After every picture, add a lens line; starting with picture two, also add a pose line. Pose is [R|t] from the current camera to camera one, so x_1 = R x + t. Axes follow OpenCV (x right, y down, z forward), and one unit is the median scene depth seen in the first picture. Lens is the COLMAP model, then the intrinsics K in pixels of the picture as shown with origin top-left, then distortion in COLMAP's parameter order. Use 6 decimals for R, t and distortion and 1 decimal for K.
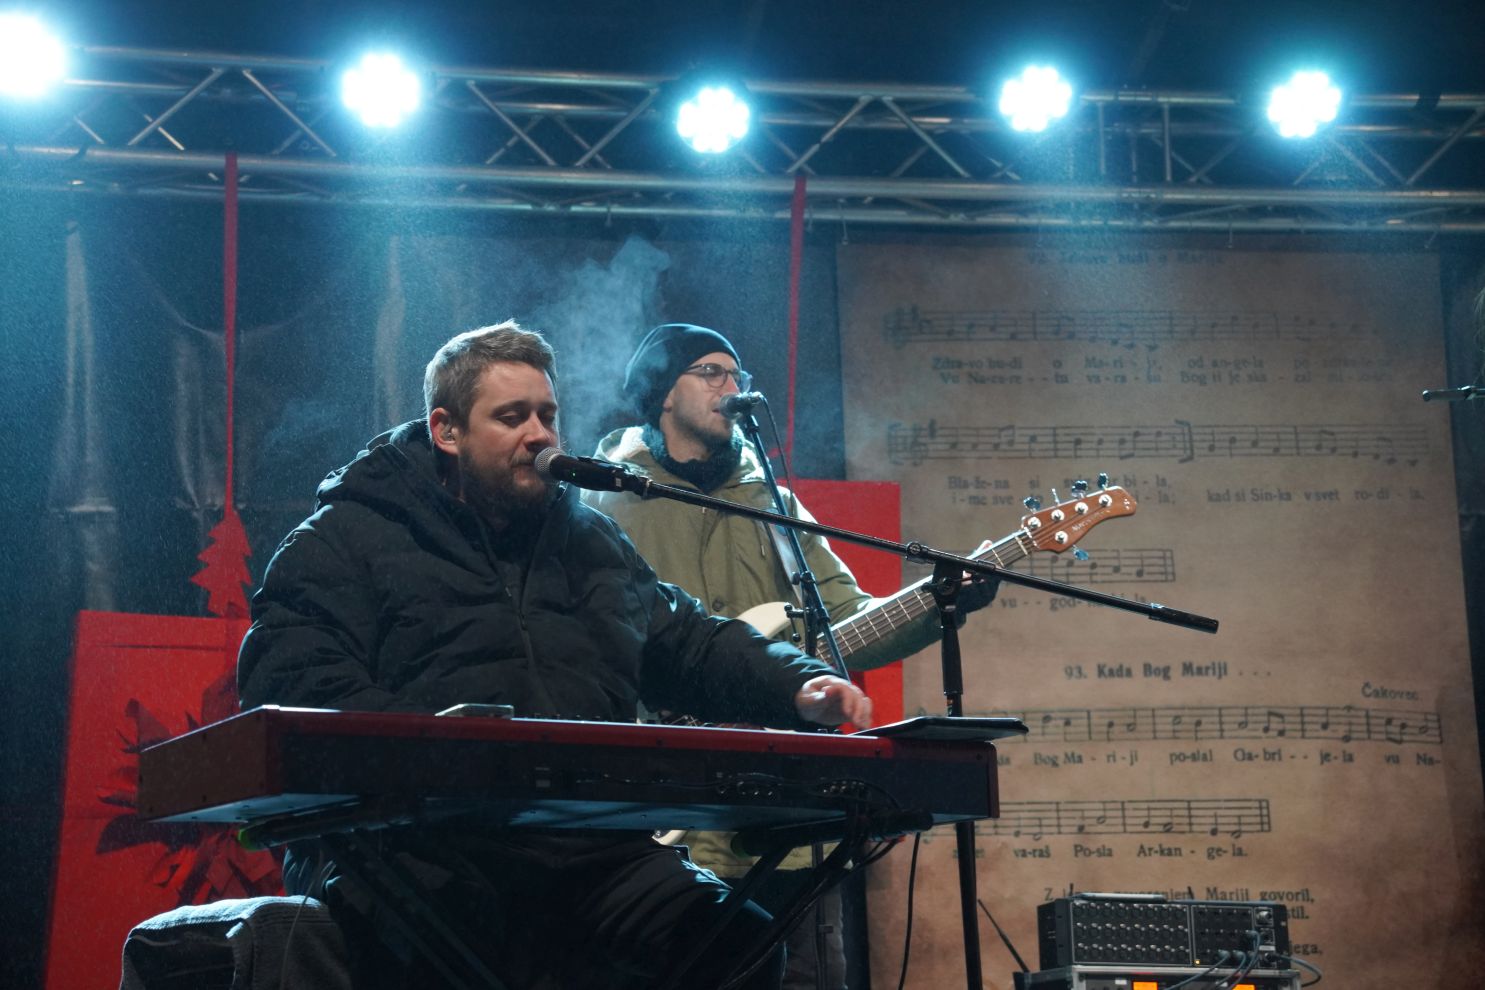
lens RADIAL K [[3106.8, 0, 755.8], [0, 3106.8, 496.1], [0, 0, 1]] dist [0.628504, 0.000000]
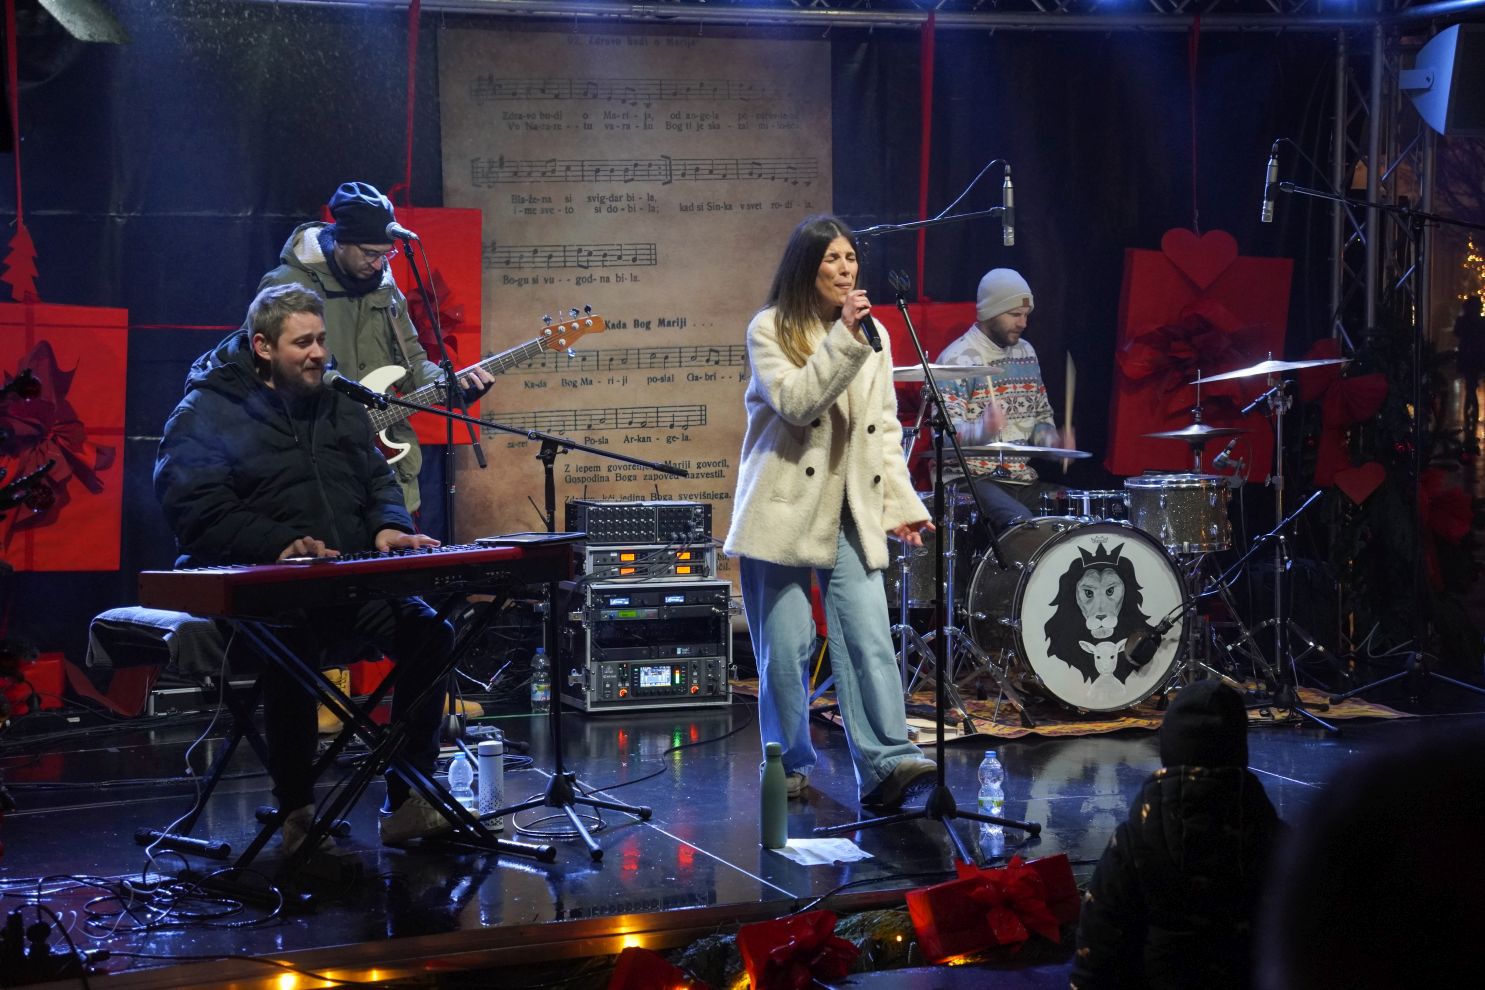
lens RADIAL K [[2981.3, 0, 767.5], [0, 2981.3, 480.0], [0, 0, 1]] dist [0.634239, 0.000000]
pose [[0.983180, 0.012401, 0.182220, -0.078649], [-0.056294, 0.969696, 0.237740, -0.222723], [-0.173750, -0.243999, 0.954084, -0.431058]]
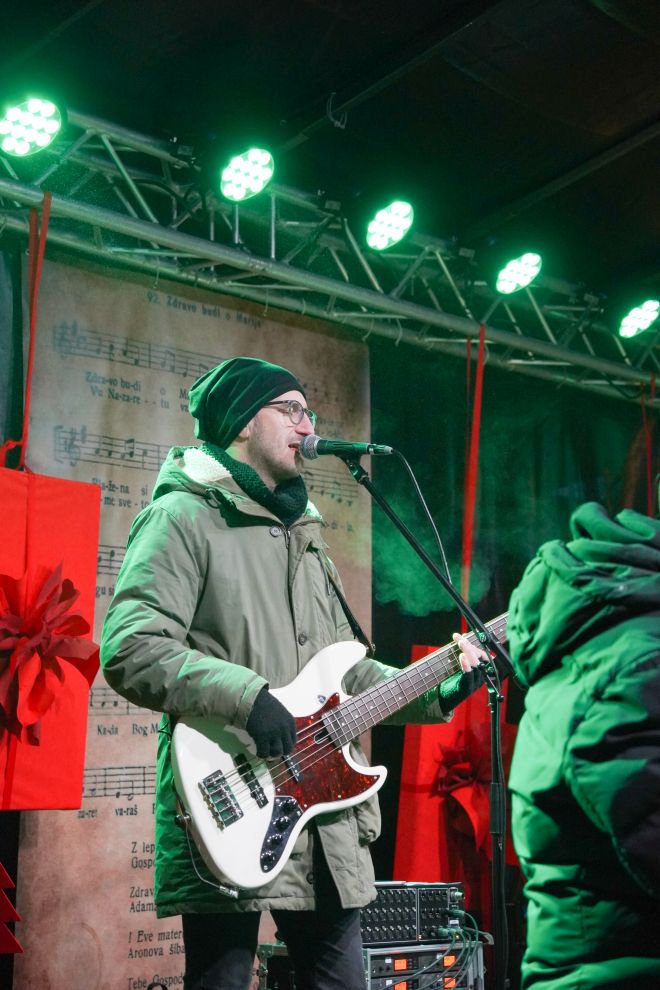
lens RADIAL K [[2071.2, 0, 333.1], [0, 2071.2, 501.1], [0, 0, 1]] dist [0.628504, 0.000000]
pose [[0.783608, 0.112798, 0.610930, -0.332140], [-0.138130, 0.990398, -0.005688, -0.005674], [-0.605706, -0.079930, 0.791664, 0.339539]]
